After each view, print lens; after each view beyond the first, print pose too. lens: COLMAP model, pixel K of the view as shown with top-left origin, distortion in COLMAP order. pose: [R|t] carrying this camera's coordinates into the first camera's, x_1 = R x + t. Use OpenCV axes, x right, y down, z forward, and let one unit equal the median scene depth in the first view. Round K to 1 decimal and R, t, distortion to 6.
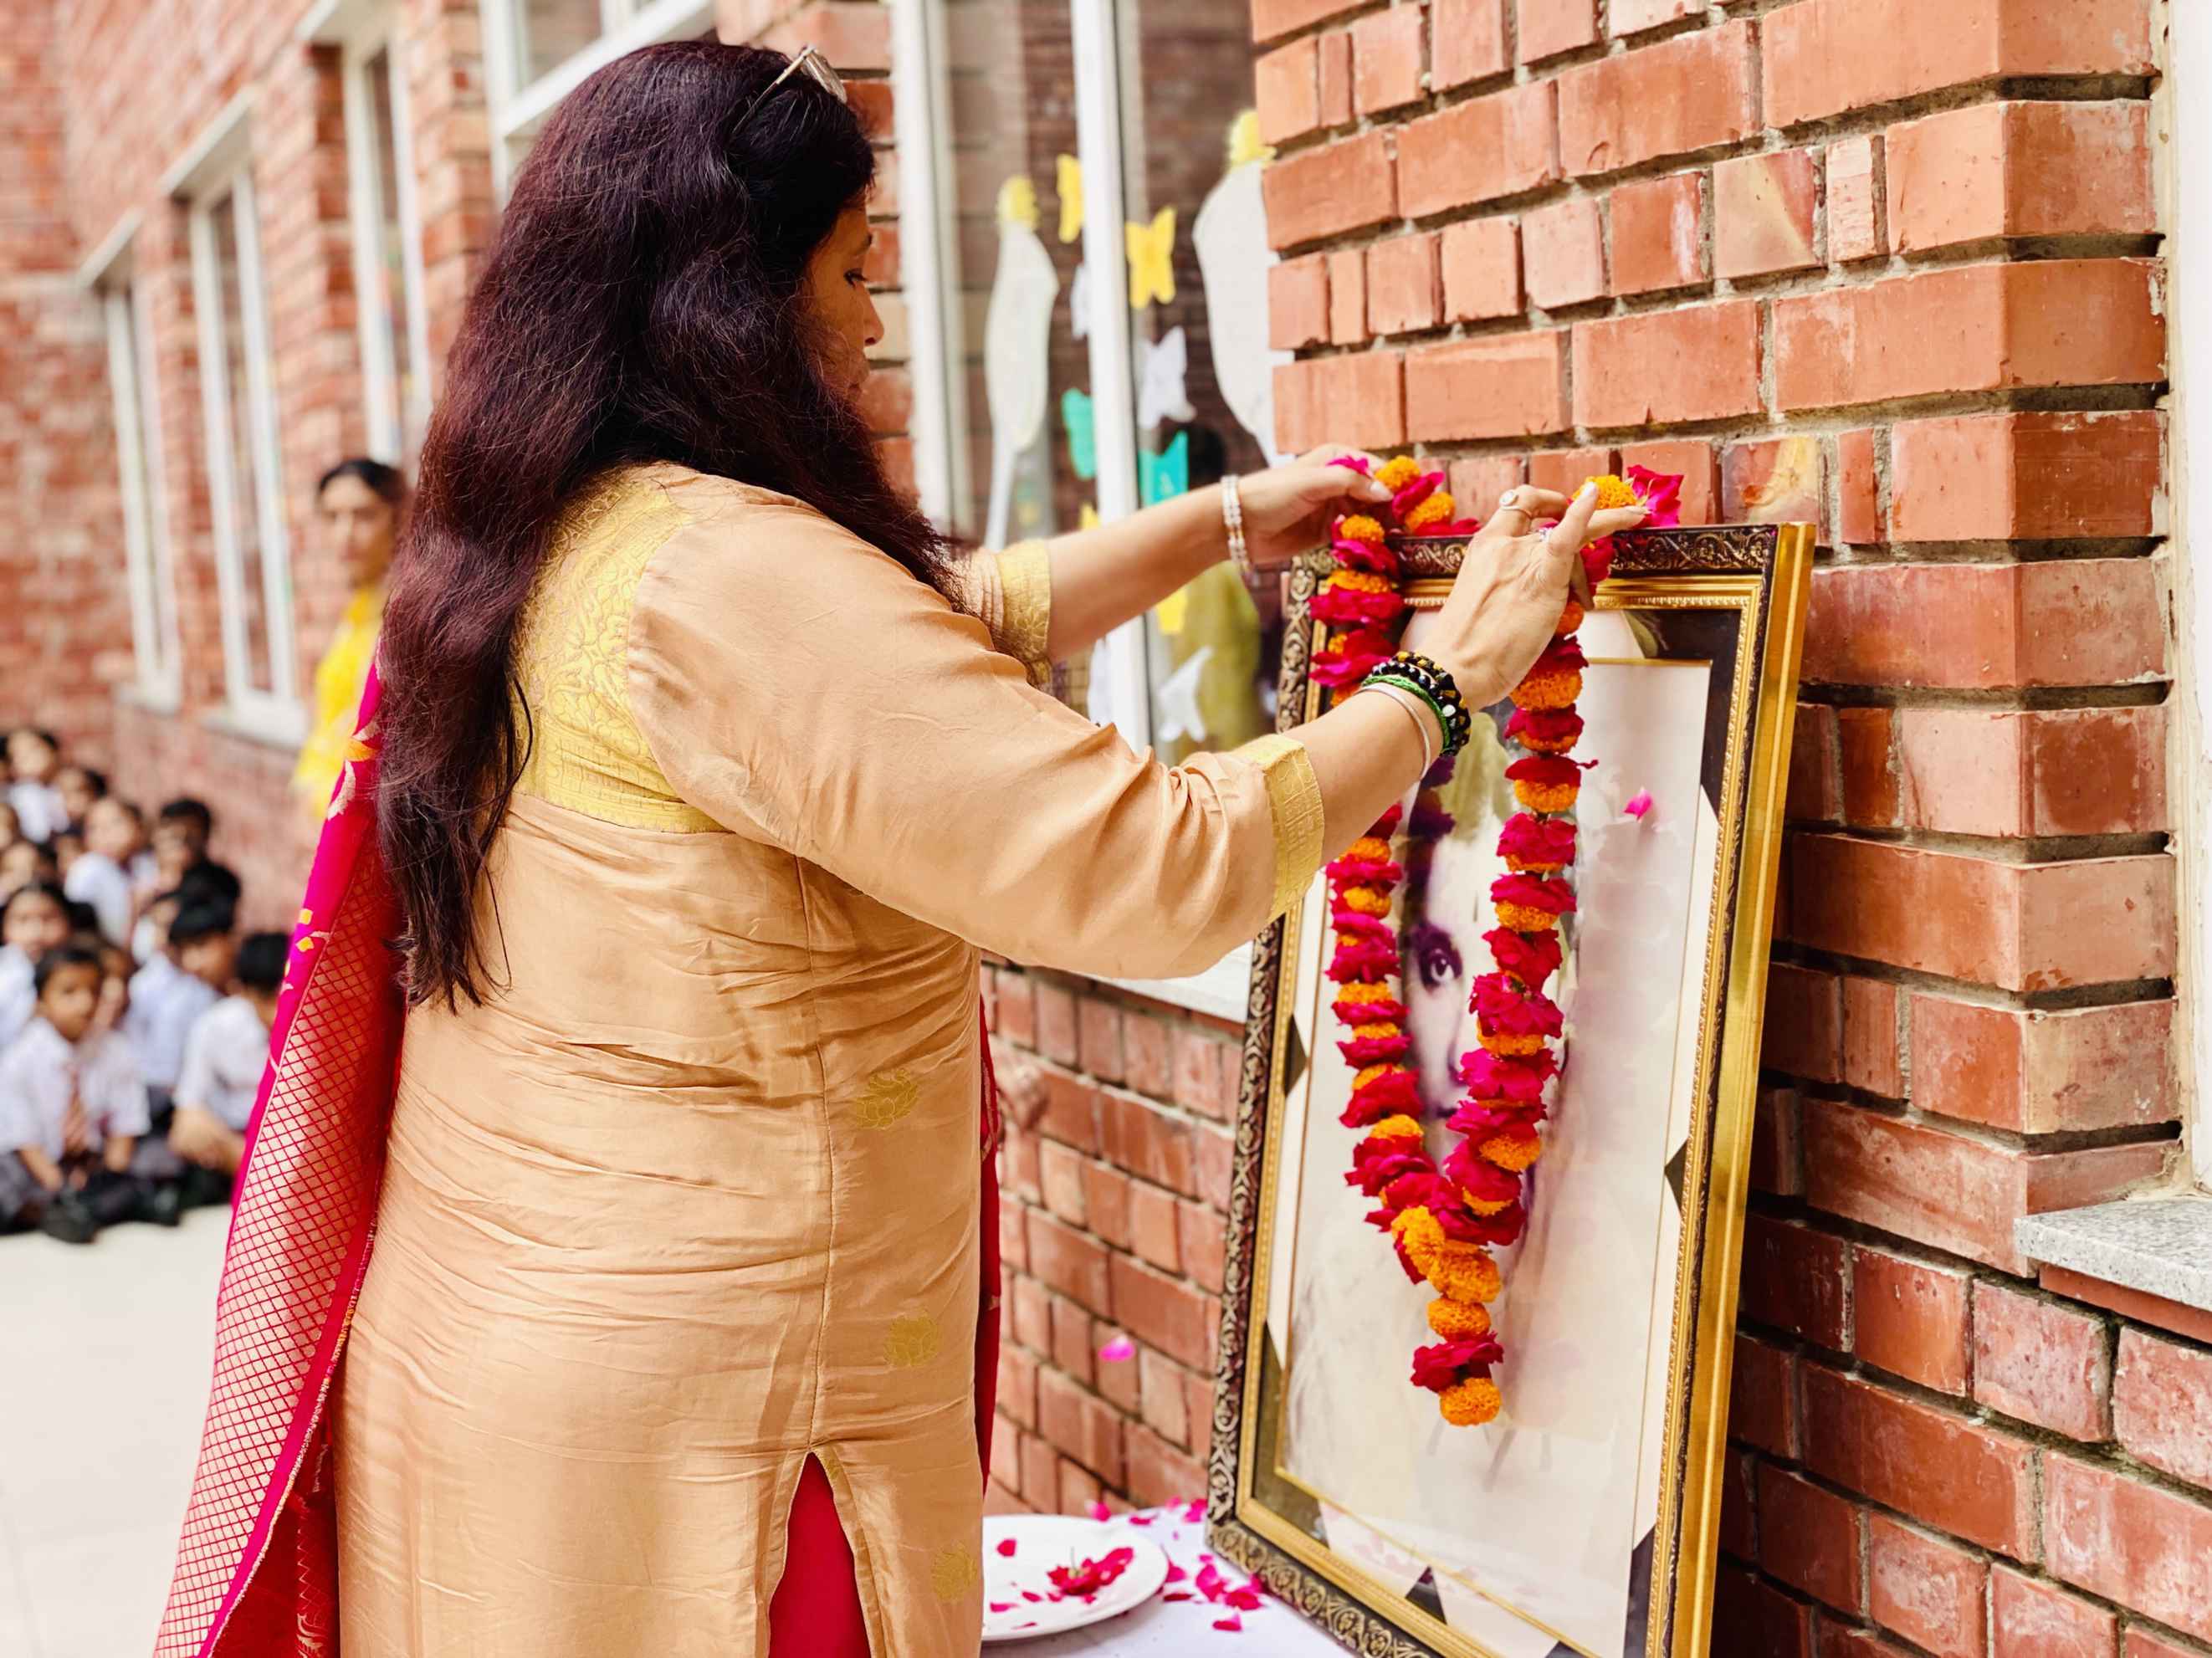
lens RADIAL K [[3377.6, 0, 1108.1], [0, 3377.6, 842.7], [0, 0, 1]] dist [0.143939, 0.000000]
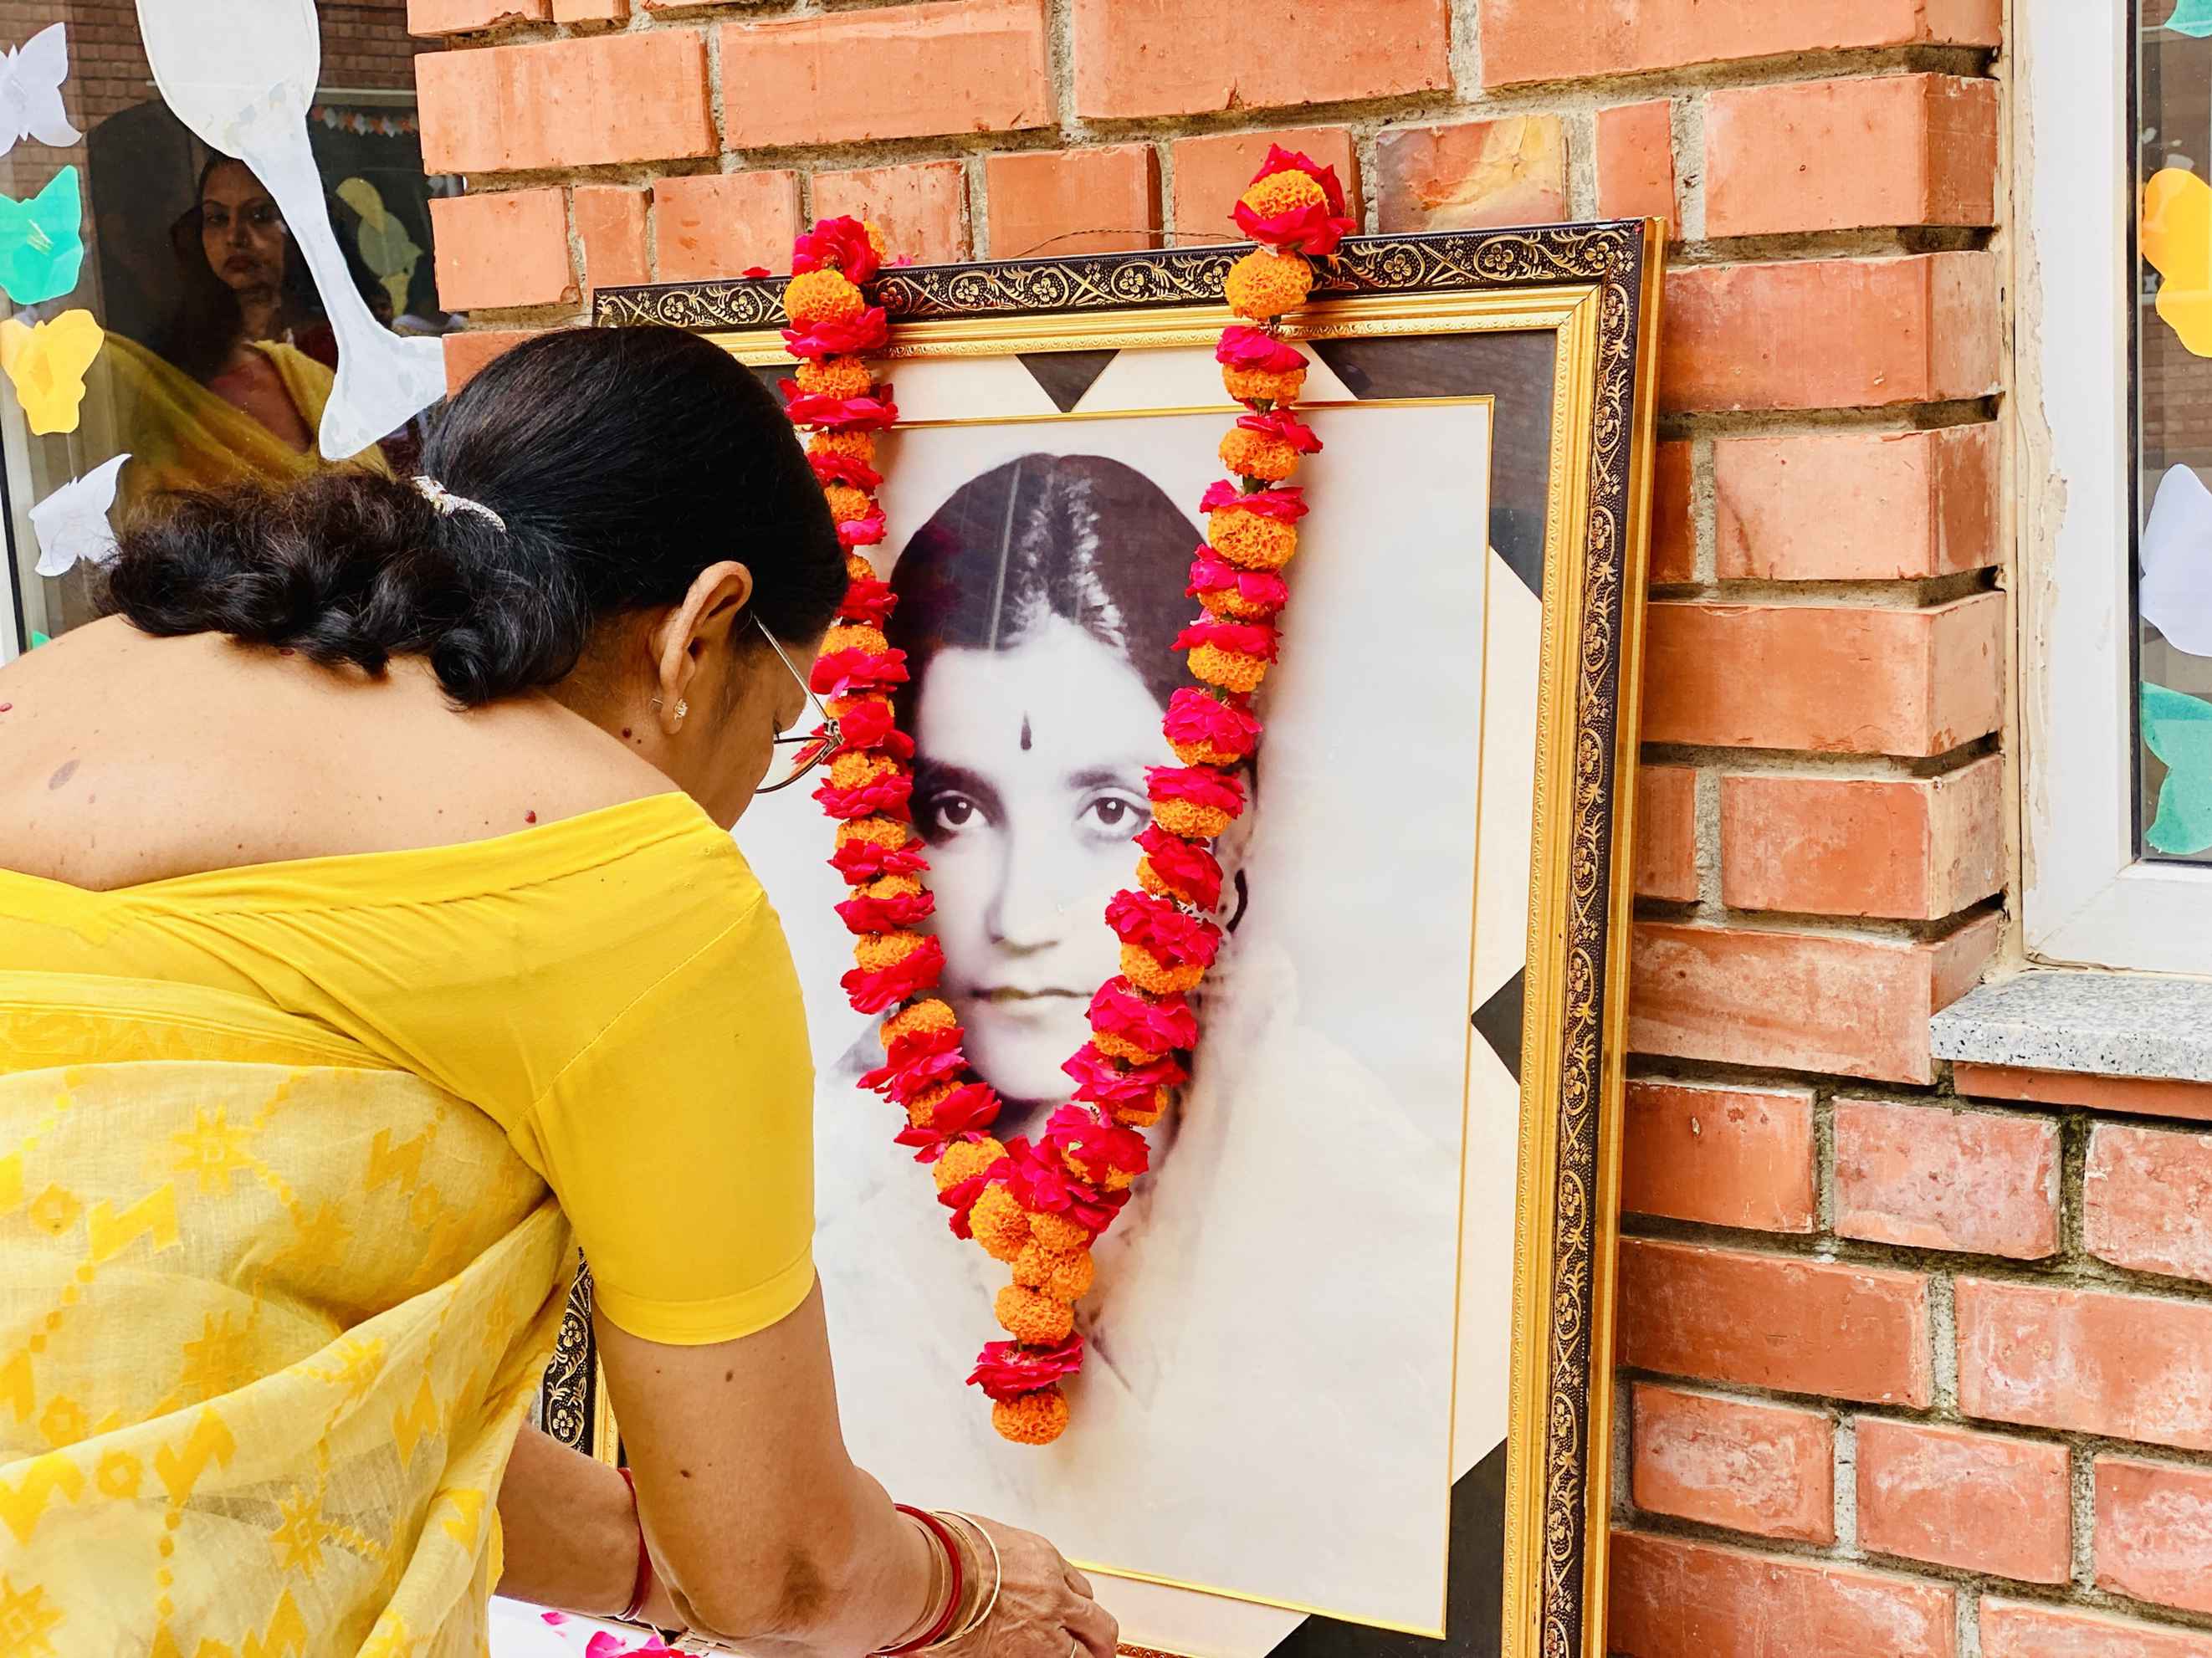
lens RADIAL K [[3377.6, 0, 1102.7], [0, 3377.6, 811.8], [0, 0, 1]] dist [0.143939, 0.000000]
pose [[0.821510, -0.093689, 0.562445, -0.377825], [0.074070, 0.995585, 0.057652, -0.007326], [-0.565363, -0.005702, 0.824822, 0.397361]]
